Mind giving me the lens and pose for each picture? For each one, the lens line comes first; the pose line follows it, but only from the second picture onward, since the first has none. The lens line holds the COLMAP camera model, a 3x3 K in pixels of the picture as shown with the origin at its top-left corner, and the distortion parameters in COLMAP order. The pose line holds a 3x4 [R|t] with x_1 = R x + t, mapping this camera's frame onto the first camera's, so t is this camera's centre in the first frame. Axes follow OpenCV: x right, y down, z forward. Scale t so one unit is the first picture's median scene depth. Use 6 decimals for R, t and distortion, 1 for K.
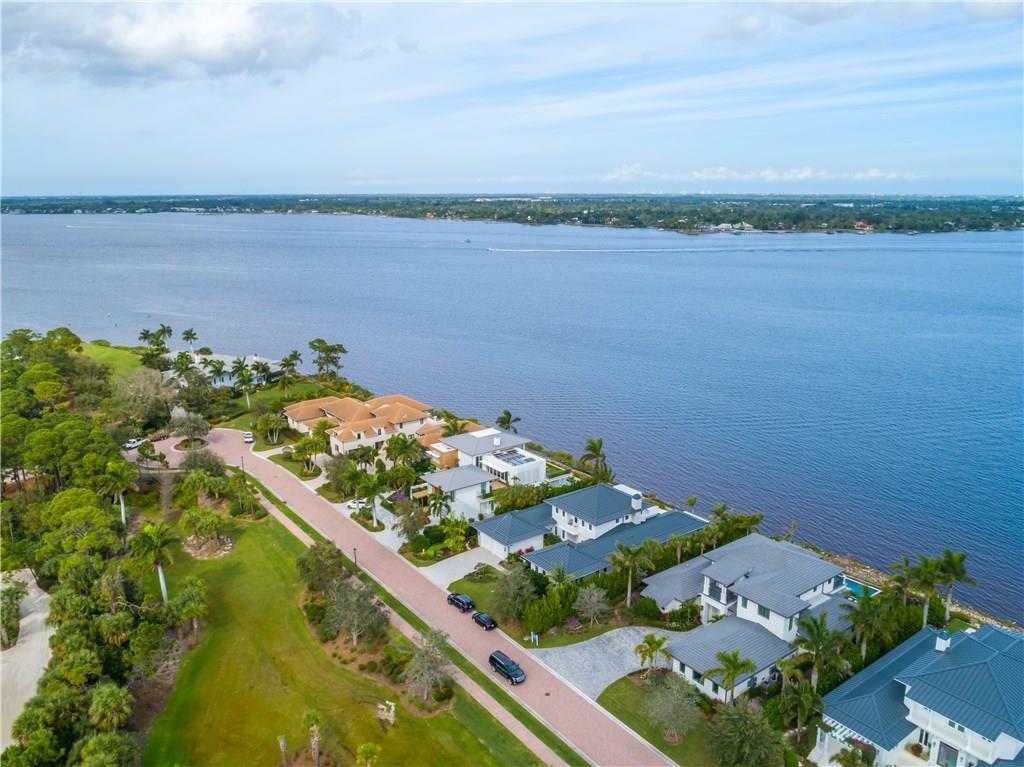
lens RADIAL K [[772.6, 0, 512.0], [0, 772.6, 383.5], [0, 0, 1]] dist [-0.012834, -0.003639]
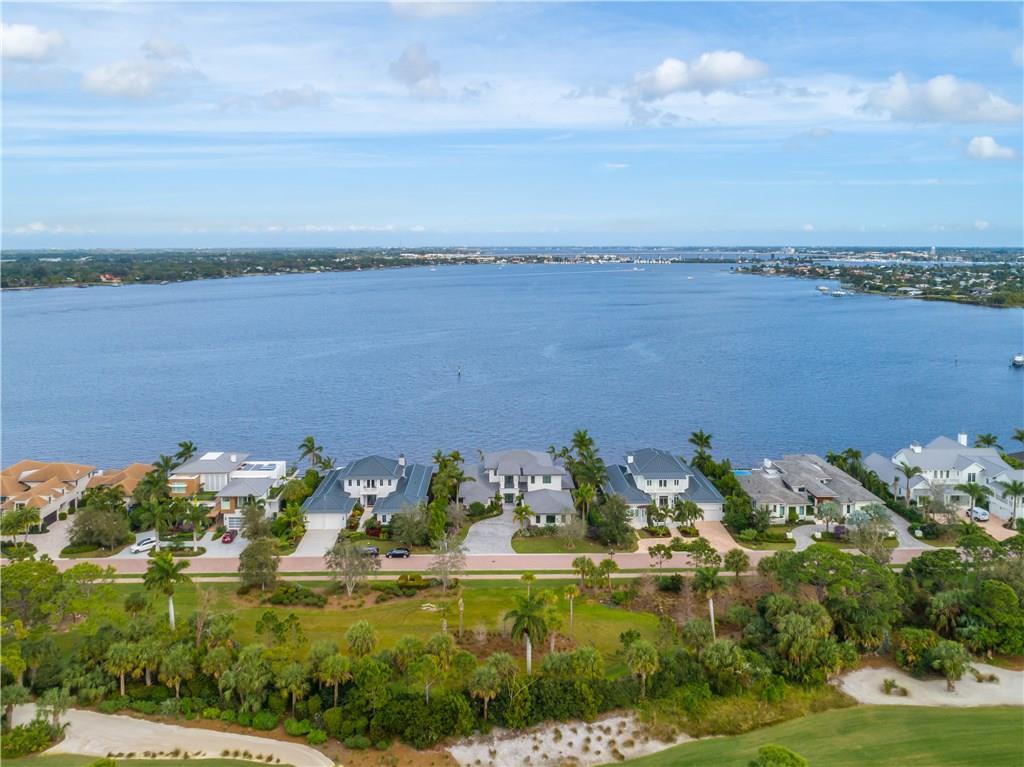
lens RADIAL K [[800.5, 0, 512.0], [0, 800.5, 383.5], [0, 0, 1]] dist [0.000099, 0.000276]
pose [[0.582303, -0.145980, 0.799758, -0.957398], [0.205127, 0.978299, 0.029217, 0.027875], [-0.786668, 0.147039, 0.599611, 0.000758]]
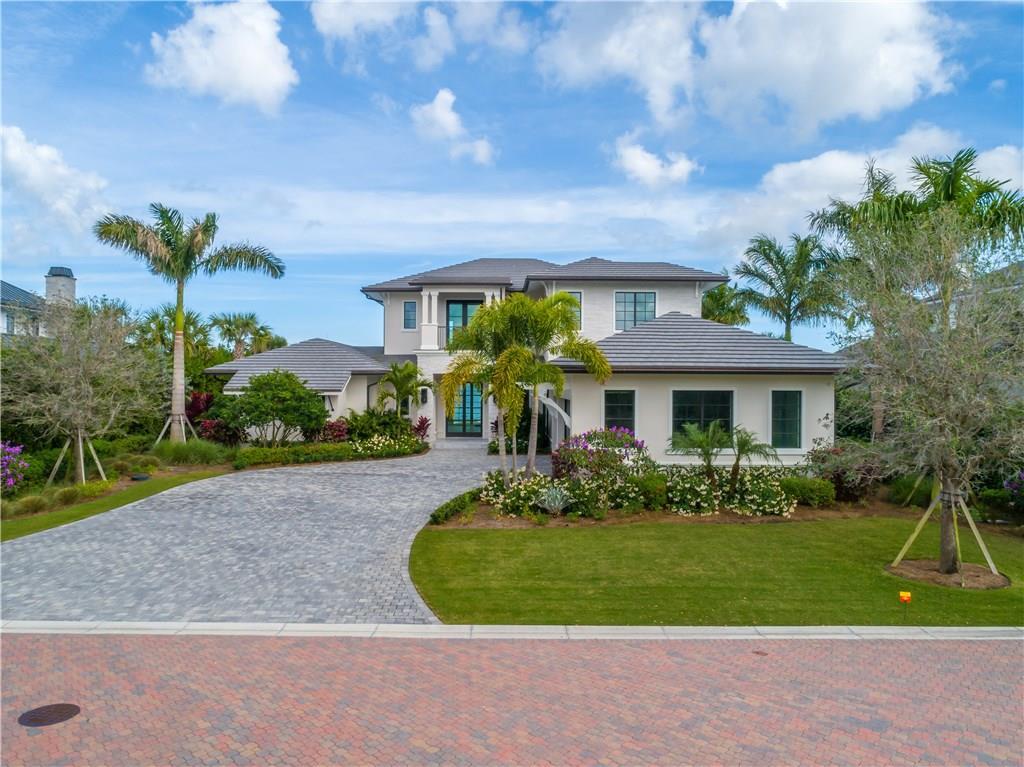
lens RADIAL K [[772.6, 0, 512.0], [0, 772.6, 383.5], [0, 0, 1]] dist [-0.012834, -0.003639]
pose [[0.593388, 0.006908, 0.804887, 0.001198], [0.190388, 0.970383, -0.148689, 0.336249], [-0.782076, 0.241471, 0.574499, 0.764584]]
